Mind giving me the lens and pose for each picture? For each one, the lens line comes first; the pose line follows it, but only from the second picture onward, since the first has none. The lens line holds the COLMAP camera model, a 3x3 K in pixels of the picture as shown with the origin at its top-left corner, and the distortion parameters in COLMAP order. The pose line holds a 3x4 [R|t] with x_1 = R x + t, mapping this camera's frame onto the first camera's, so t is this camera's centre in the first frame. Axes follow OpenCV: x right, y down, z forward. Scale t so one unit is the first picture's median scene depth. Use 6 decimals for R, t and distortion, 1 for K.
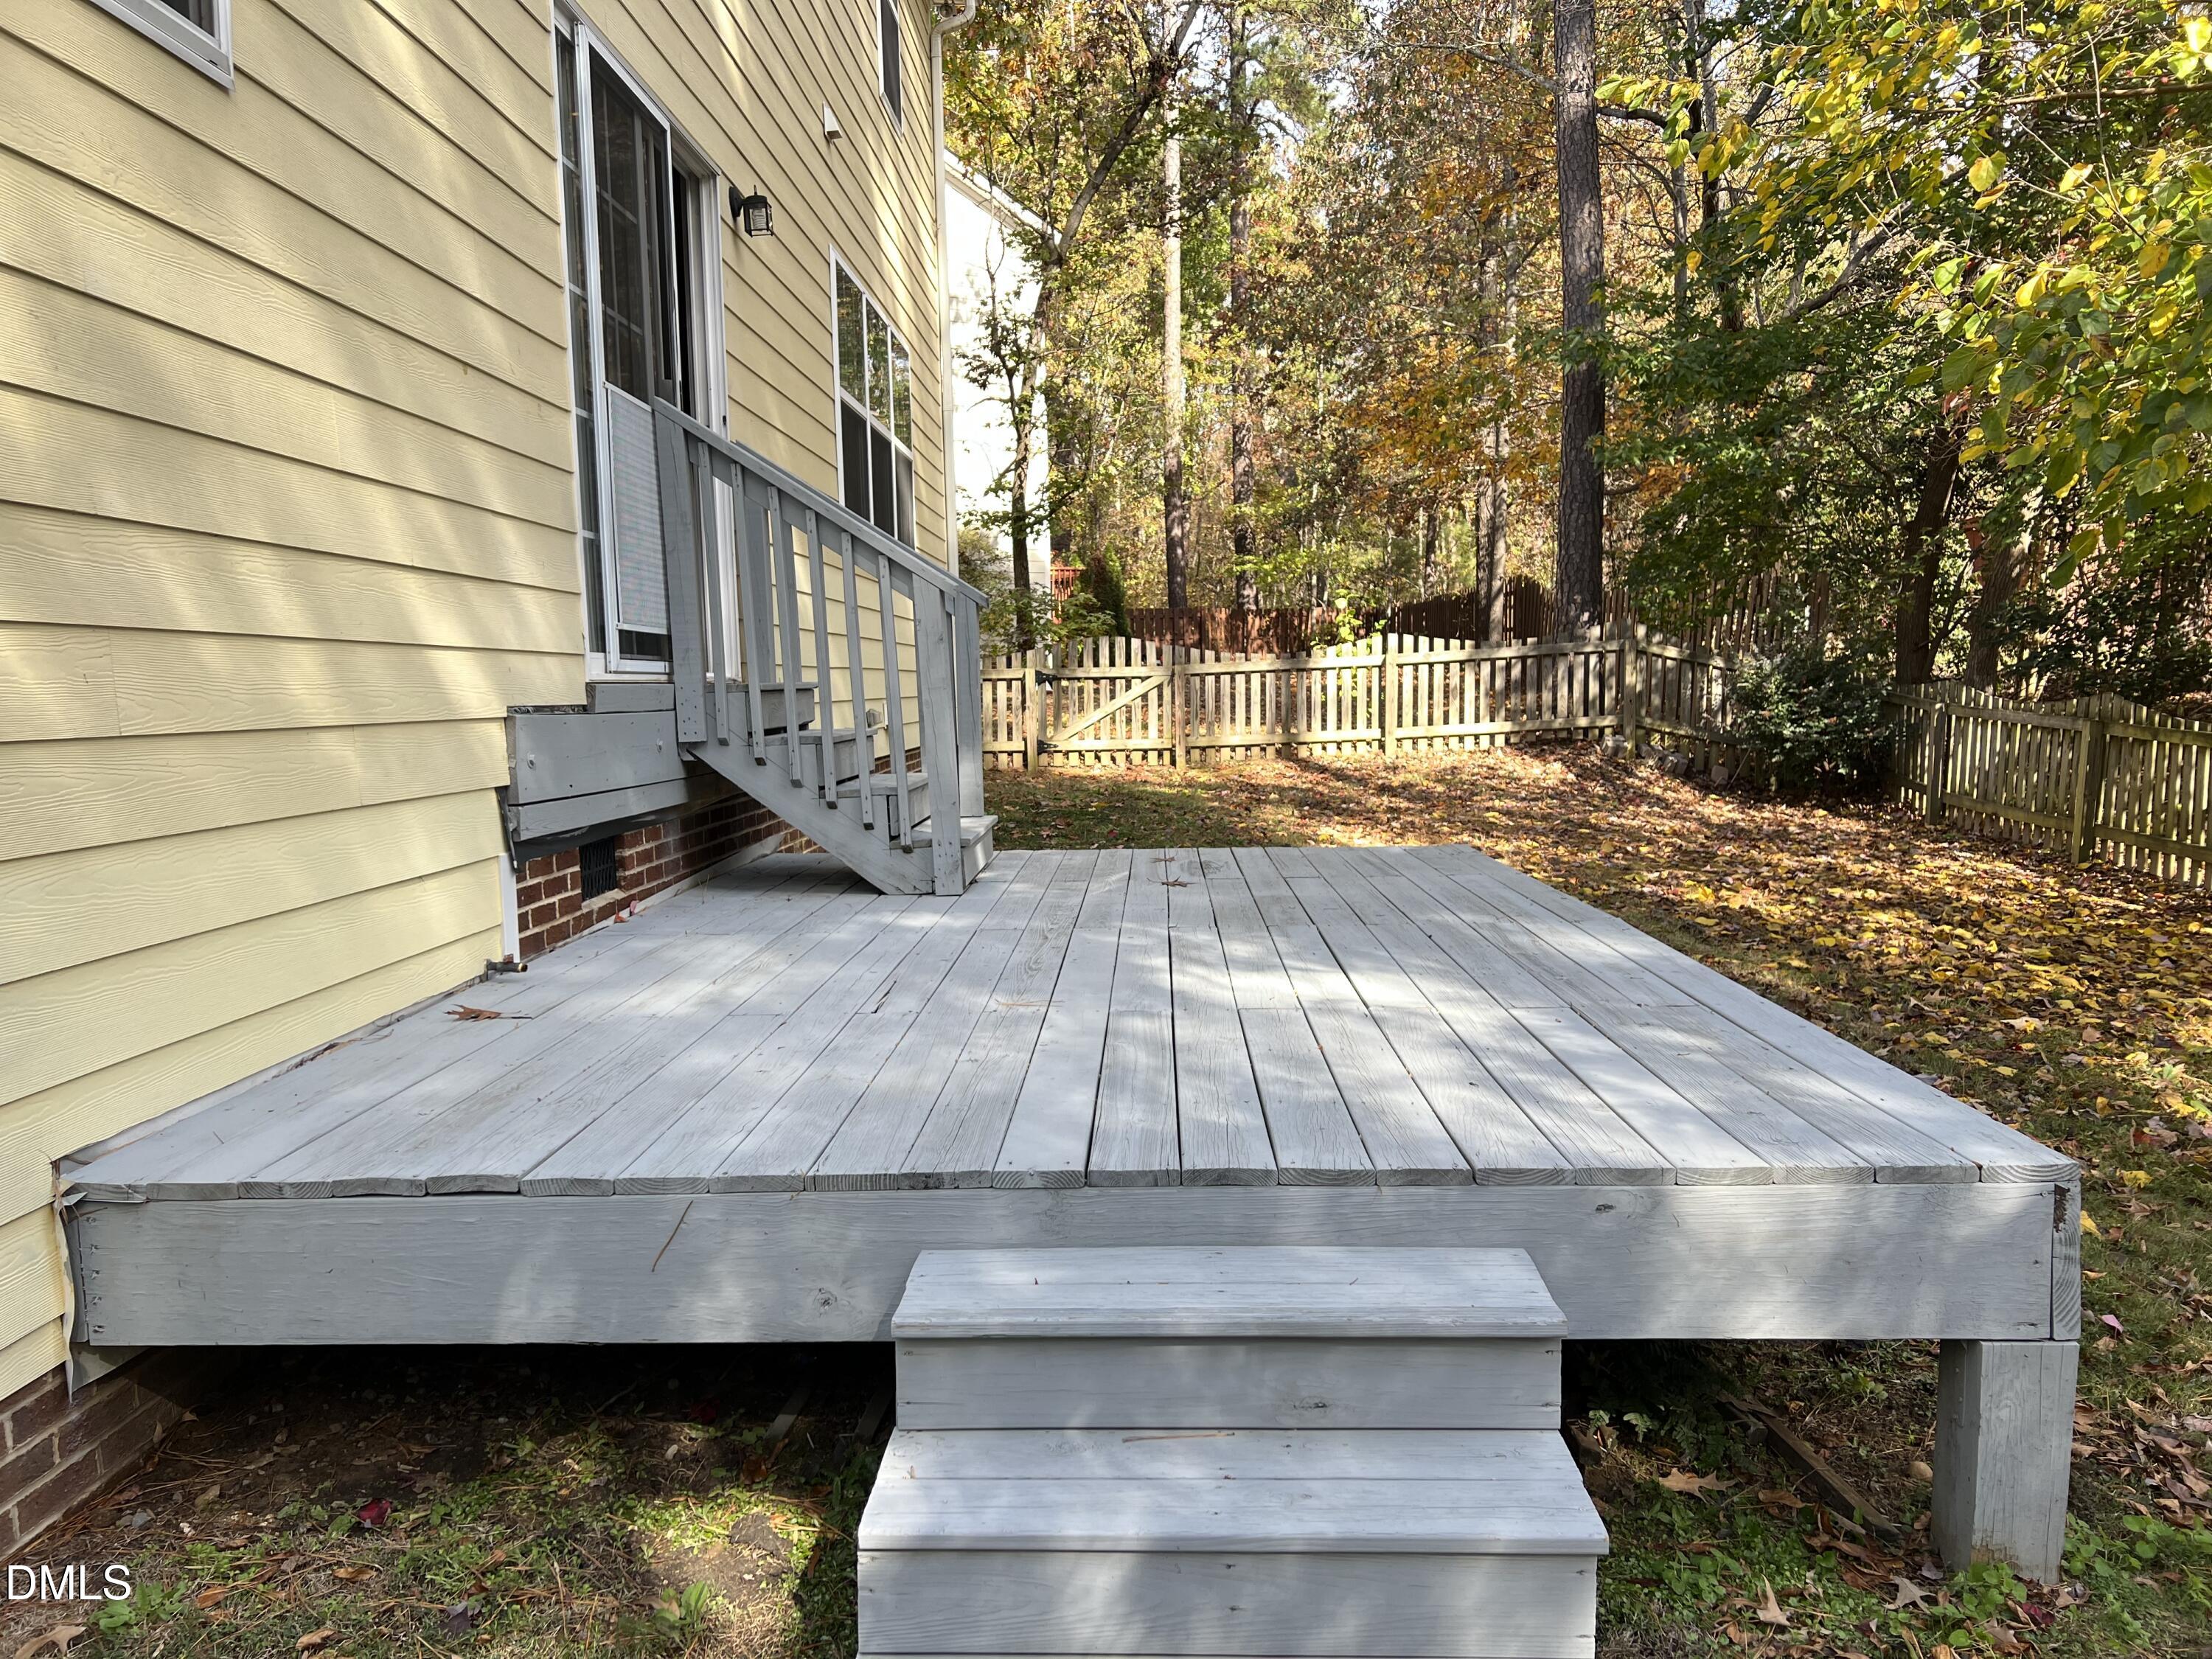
lens RADIAL K [[1666.1, 0, 1101.0], [0, 1666.1, 826.8], [0, 0, 1]] dist [0.061721, -0.077352]
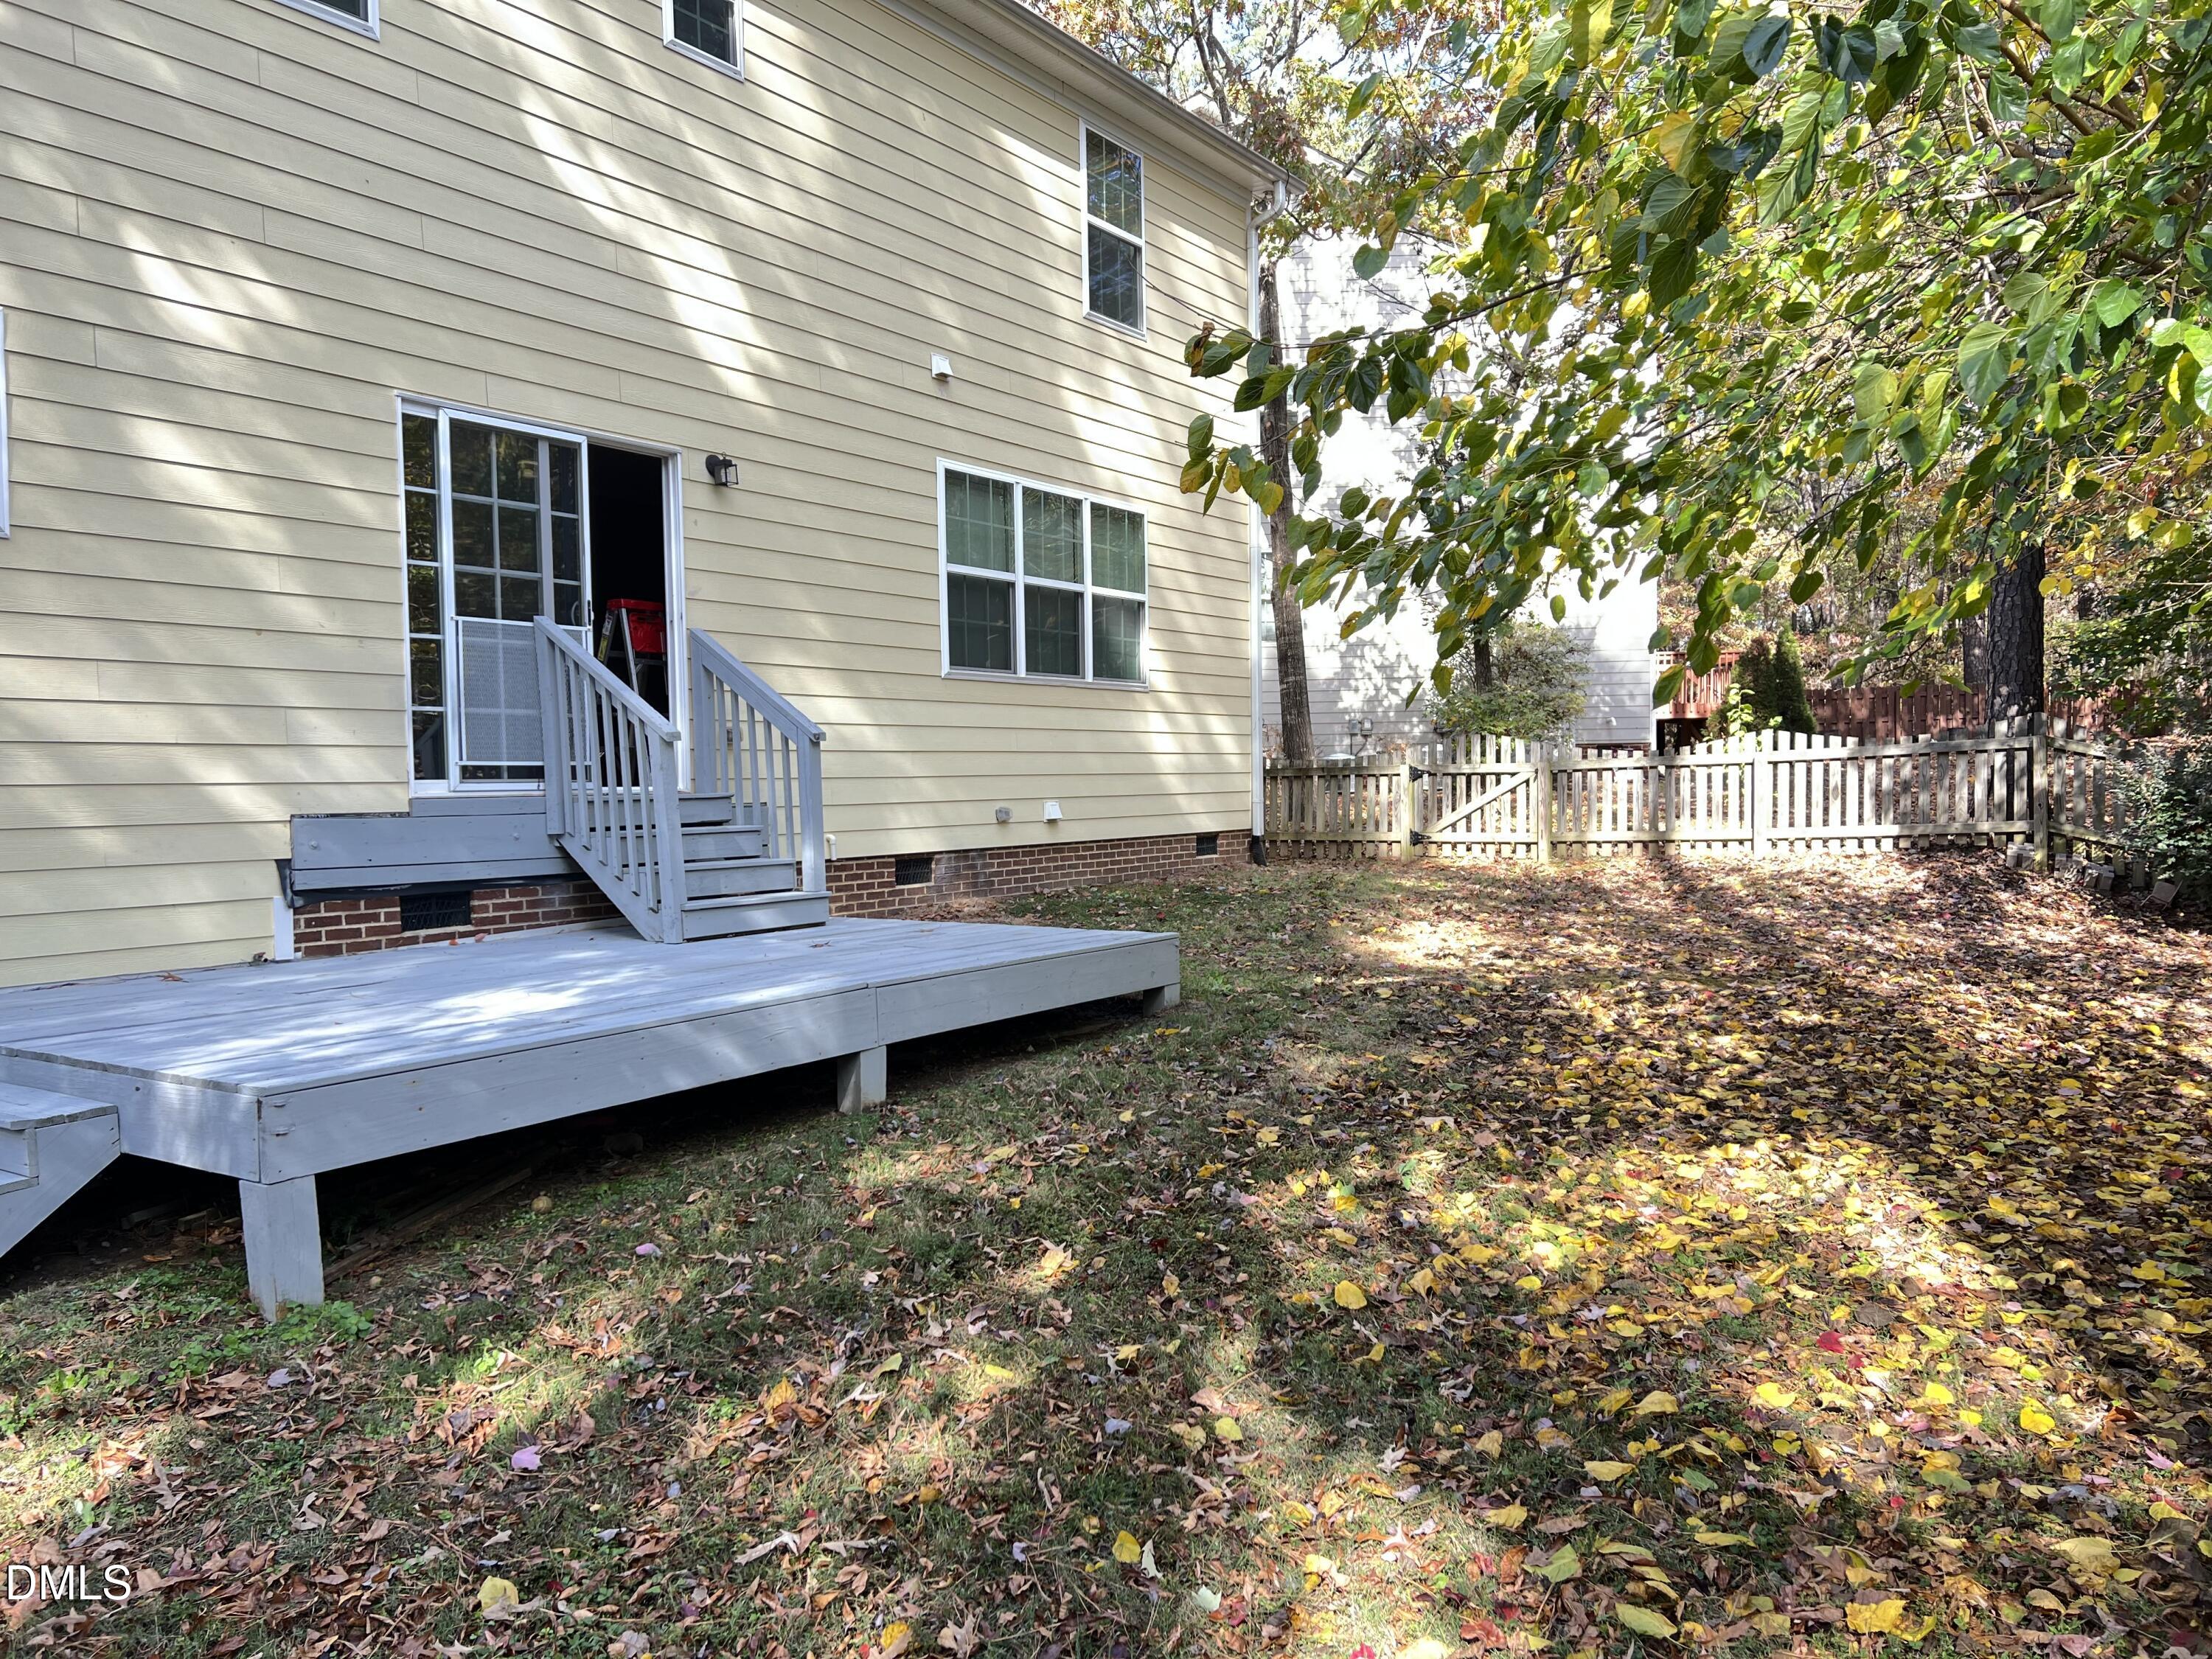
lens RADIAL K [[1666.1, 0, 1104.7], [0, 1666.1, 842.4], [0, 0, 1]] dist [0.061721, -0.077352]
pose [[0.854205, 0.030430, -0.519044, 0.352945], [-0.048341, 0.998610, -0.021010, -0.012418], [0.517684, 0.043038, 0.854489, -0.020415]]
